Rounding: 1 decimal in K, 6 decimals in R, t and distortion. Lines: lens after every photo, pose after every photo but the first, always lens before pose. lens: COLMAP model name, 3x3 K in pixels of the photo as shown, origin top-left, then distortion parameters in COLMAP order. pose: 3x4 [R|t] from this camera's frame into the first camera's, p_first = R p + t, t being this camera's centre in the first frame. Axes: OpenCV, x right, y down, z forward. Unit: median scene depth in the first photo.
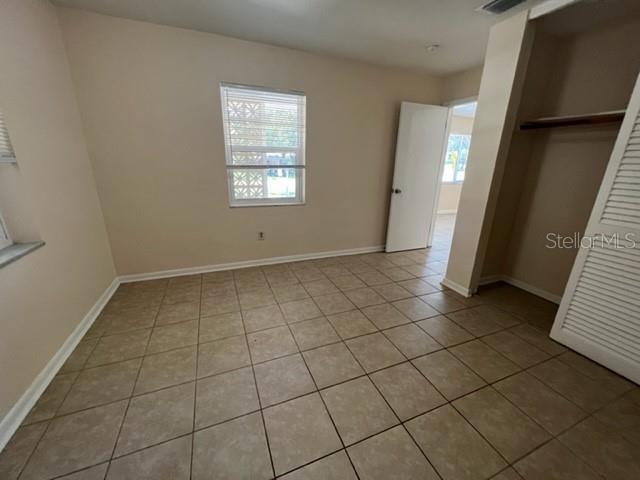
lens RADIAL K [[258.1, 0, 316.8], [0, 258.1, 237.4], [0, 0, 1]] dist [0.003833, 0.000005]
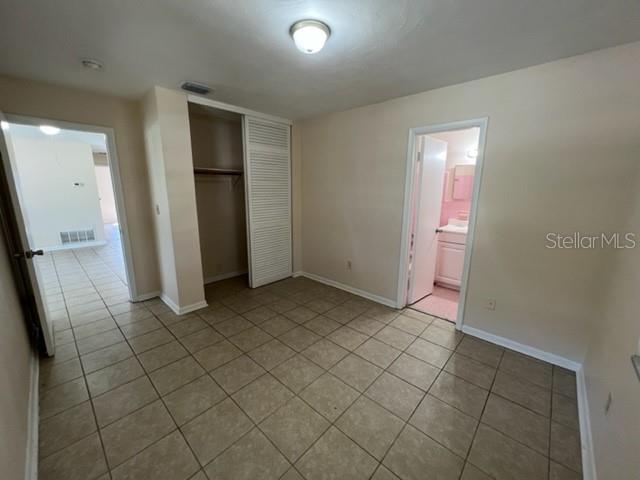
lens RADIAL K [[258.1, 0, 316.9], [0, 258.1, 238.0], [0, 0, 1]] dist [0.003833, 0.000005]
pose [[-0.423167, -0.200526, 0.883583, -0.811022], [0.249027, 0.911903, 0.326218, -0.412363], [-0.871157, 0.358081, -0.335951, 1.049100]]
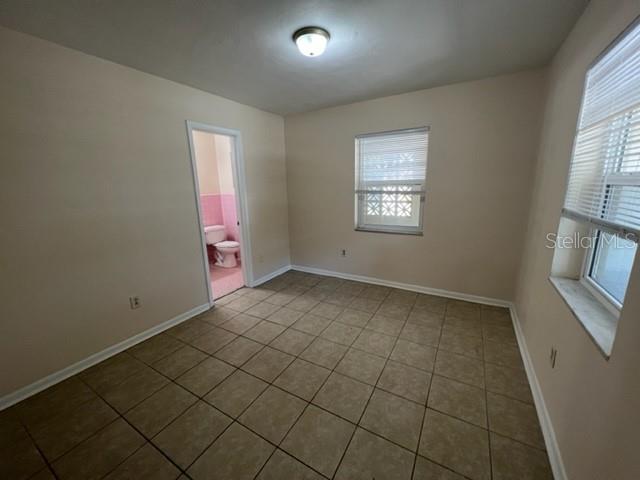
lens RADIAL K [[258.1, 0, 317.4], [0, 258.1, 240.2], [0, 0, 1]] dist [0.003833, 0.000005]
pose [[-0.791753, 0.133126, -0.596159, 0.577136], [-0.169573, 0.889701, 0.423884, -0.491396], [0.586833, 0.436704, -0.681849, 1.466459]]
